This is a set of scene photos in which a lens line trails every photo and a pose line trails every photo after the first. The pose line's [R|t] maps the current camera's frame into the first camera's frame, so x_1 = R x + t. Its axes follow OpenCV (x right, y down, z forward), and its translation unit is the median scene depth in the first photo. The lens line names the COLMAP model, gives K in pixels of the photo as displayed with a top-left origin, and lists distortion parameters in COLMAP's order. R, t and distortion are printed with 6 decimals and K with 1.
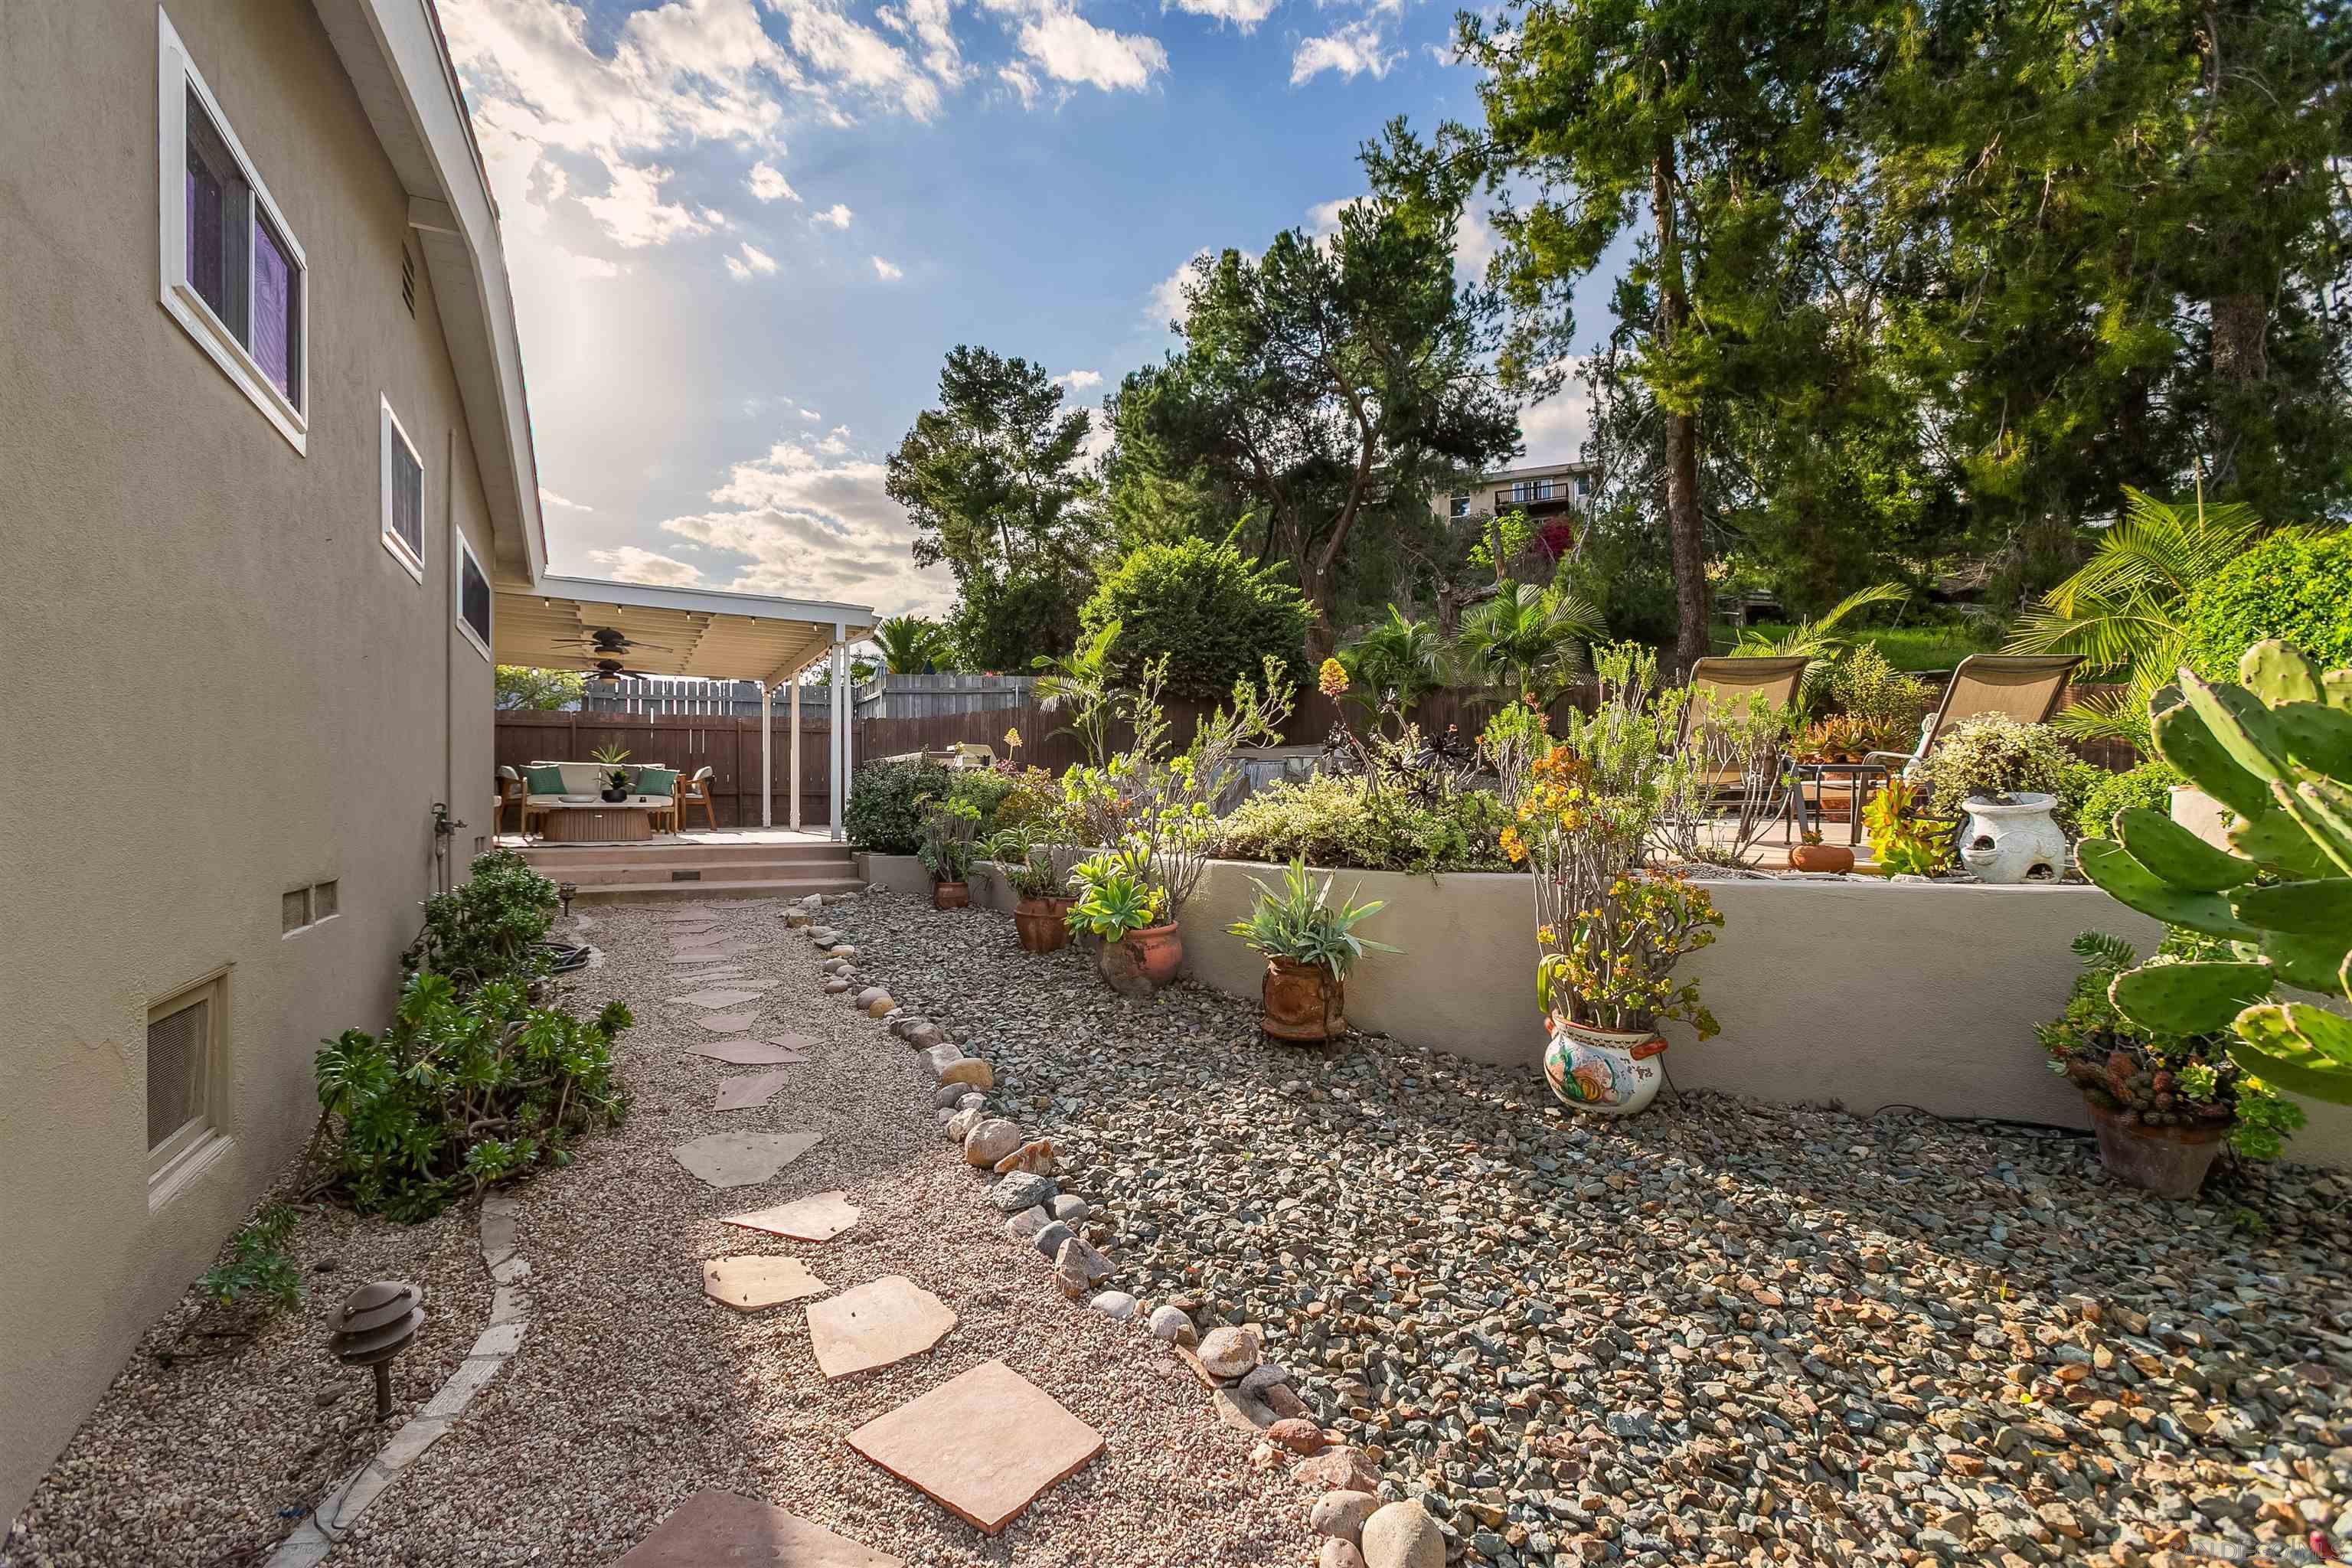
lens RADIAL K [[1052.8, 0, 1176.0], [0, 1052.8, 784.0], [0, 0, 1]] dist [-0.029631, 0.025751]
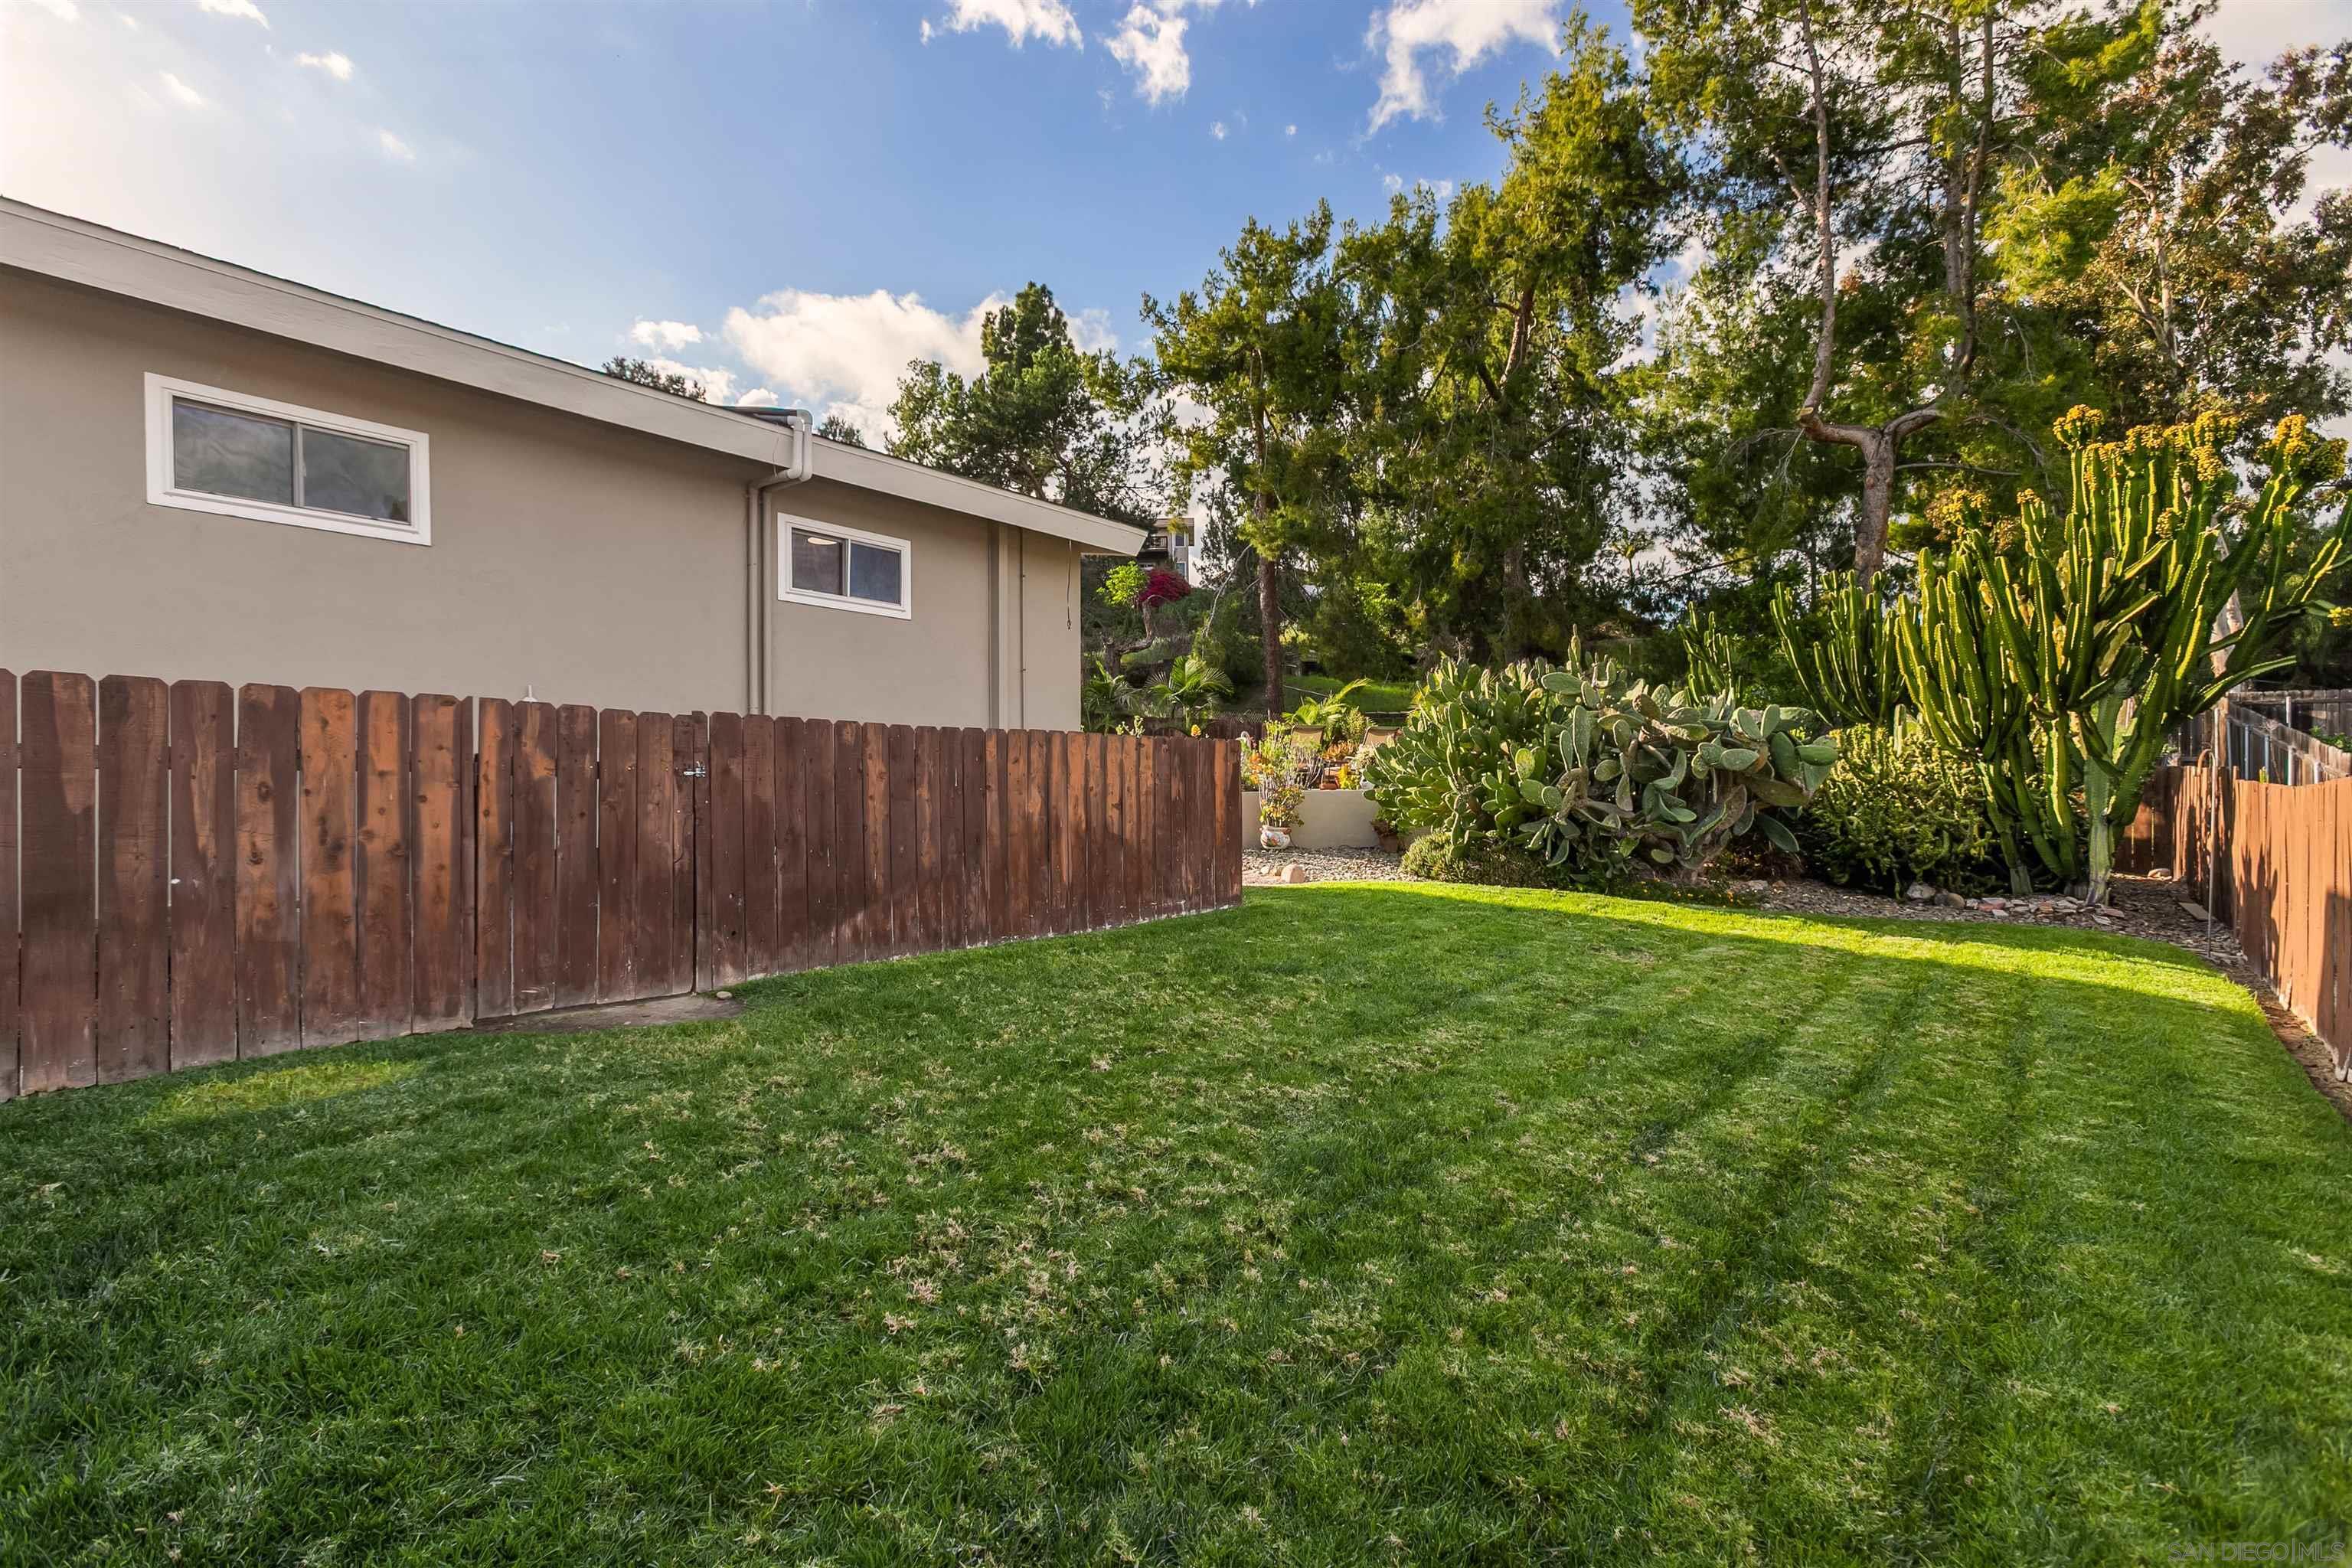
lens RADIAL K [[1052.8, 0, 1176.0], [0, 1052.8, 784.0], [0, 0, 1]] dist [-0.029631, 0.025751]
pose [[0.927226, 0.002607, 0.374493, -0.270018], [-0.000236, 0.999980, -0.006378, 0.019113], [-0.374502, 0.005826, 0.927208, -0.478206]]
